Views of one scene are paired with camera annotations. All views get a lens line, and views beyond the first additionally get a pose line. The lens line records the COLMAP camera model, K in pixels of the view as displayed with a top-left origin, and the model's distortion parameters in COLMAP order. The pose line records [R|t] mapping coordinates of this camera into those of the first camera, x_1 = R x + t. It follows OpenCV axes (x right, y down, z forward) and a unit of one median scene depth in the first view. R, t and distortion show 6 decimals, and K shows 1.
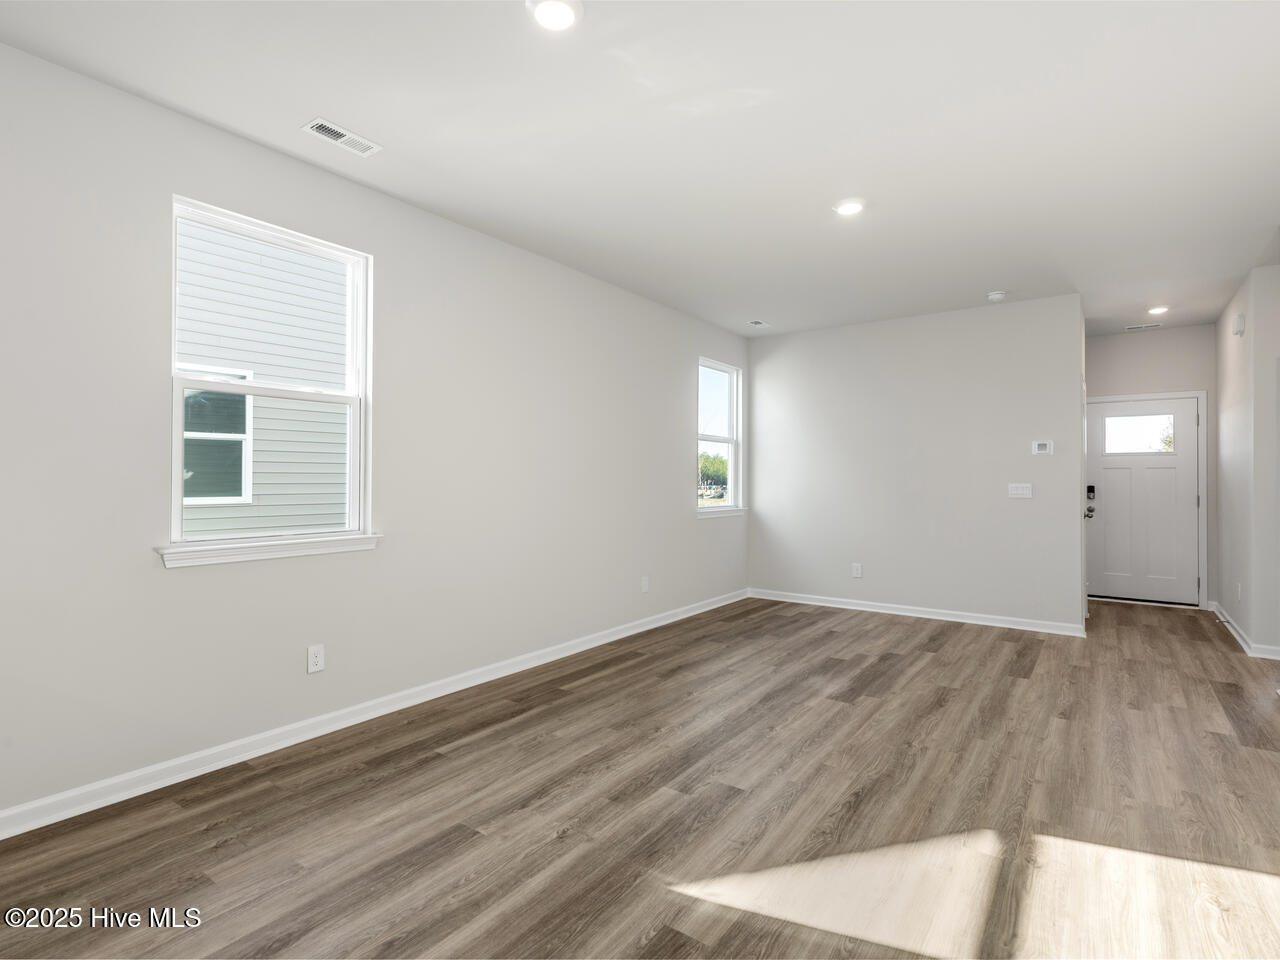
lens RADIAL K [[650.0, 0, 638.4], [0, 650.0, 469.9], [0, 0, 1]] dist [0.004175, 0.000771]
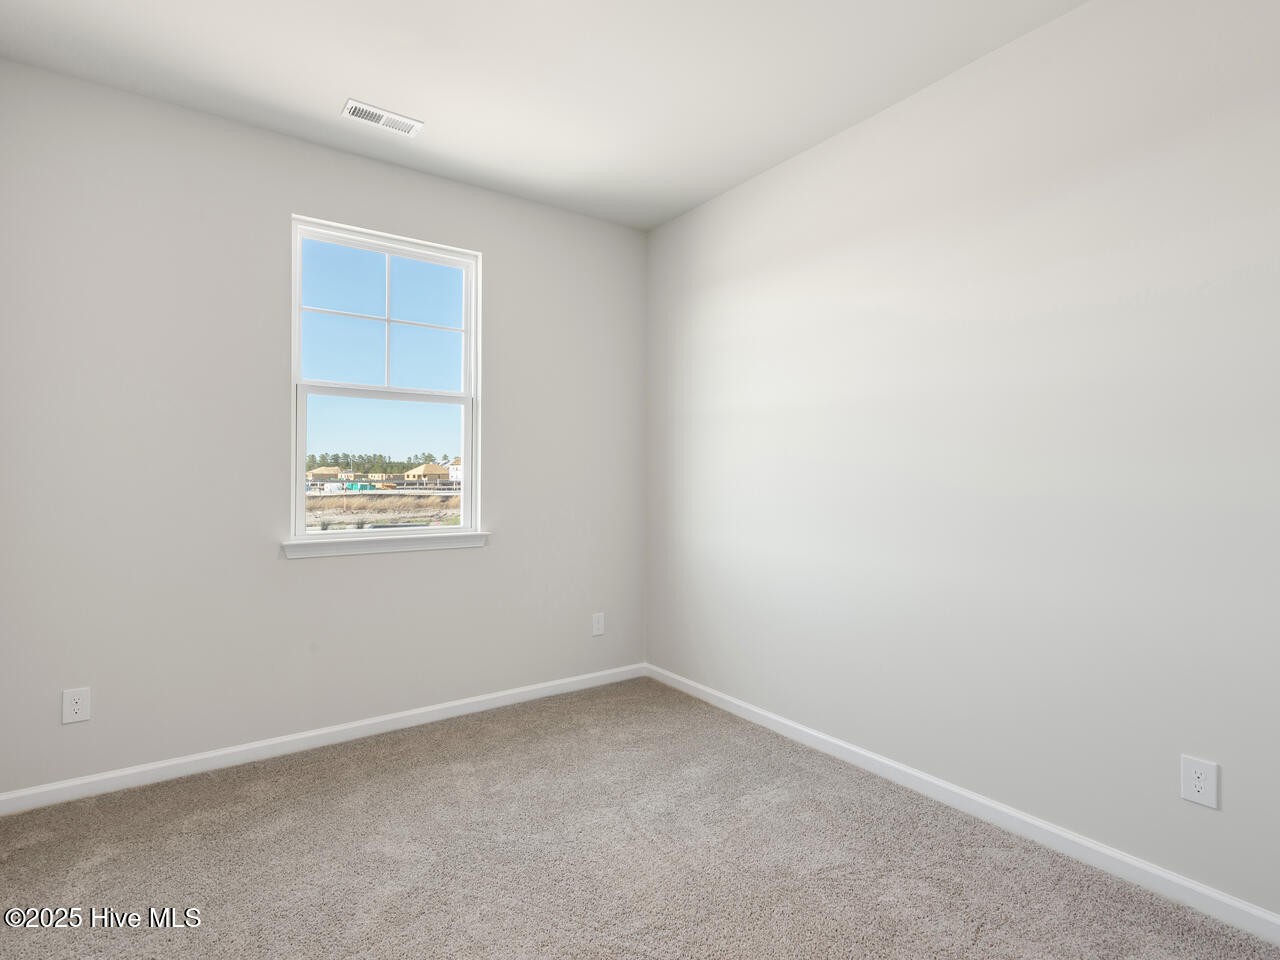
lens RADIAL K [[613.3, 0, 639.8], [0, 613.3, 472.3], [0, 0, 1]] dist [-0.006608, -0.000140]
pose [[0.940945, -0.005852, -0.338509, 0.201722], [0.009053, 0.999928, 0.007879, 0.004684], [0.338438, -0.010478, 0.940930, 0.275321]]
